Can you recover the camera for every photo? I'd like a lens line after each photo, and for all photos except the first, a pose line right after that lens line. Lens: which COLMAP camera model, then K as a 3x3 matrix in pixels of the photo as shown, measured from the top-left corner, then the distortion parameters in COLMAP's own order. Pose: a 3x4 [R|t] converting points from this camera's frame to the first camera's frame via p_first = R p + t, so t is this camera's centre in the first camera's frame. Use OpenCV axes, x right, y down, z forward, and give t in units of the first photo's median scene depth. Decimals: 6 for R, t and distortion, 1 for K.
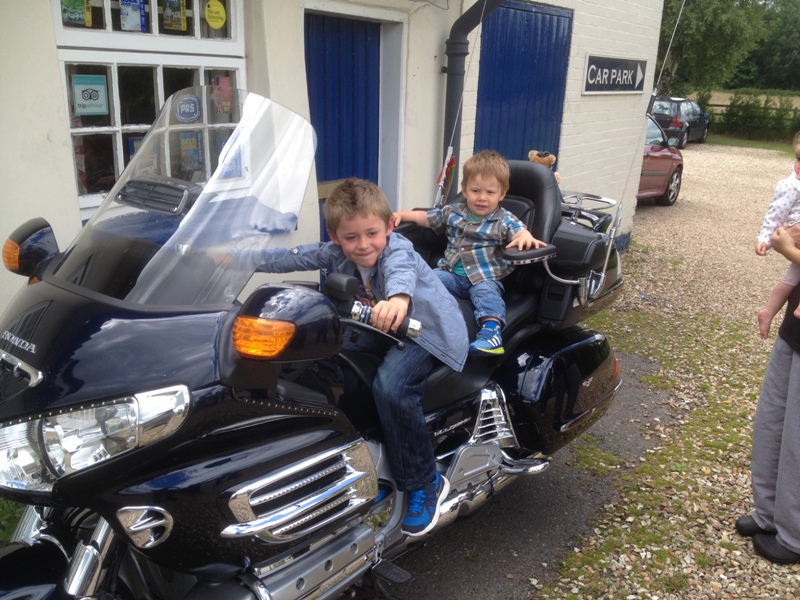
lens RADIAL K [[737.6, 0, 399.4], [0, 737.6, 358.8], [0, 0, 1]] dist [0.082819, -0.167982]
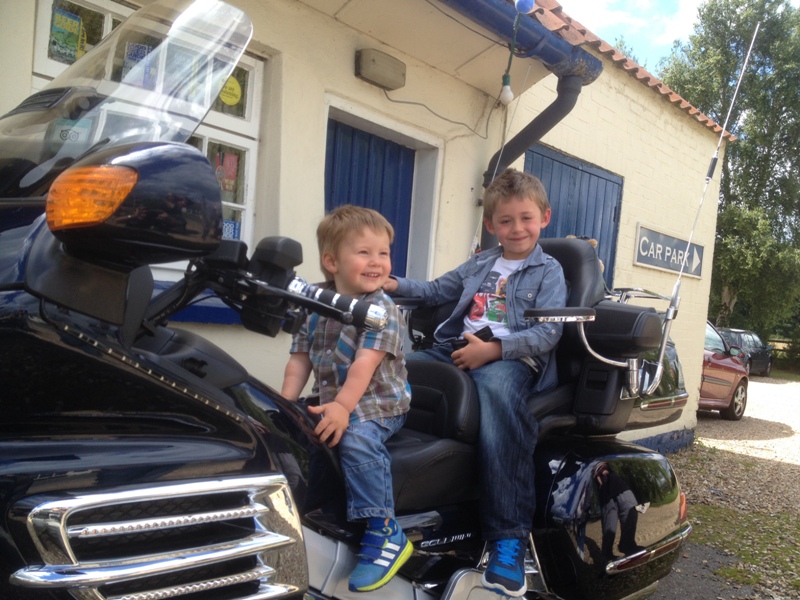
lens RADIAL K [[737.6, 0, 399.4], [0, 737.6, 358.8], [0, 0, 1]] dist [0.082819, -0.167982]
pose [[0.994881, 0.055368, -0.084532, 0.037617], [-0.078920, 0.948180, -0.307778, 0.076676], [0.063111, 0.312874, 0.947696, 0.132874]]
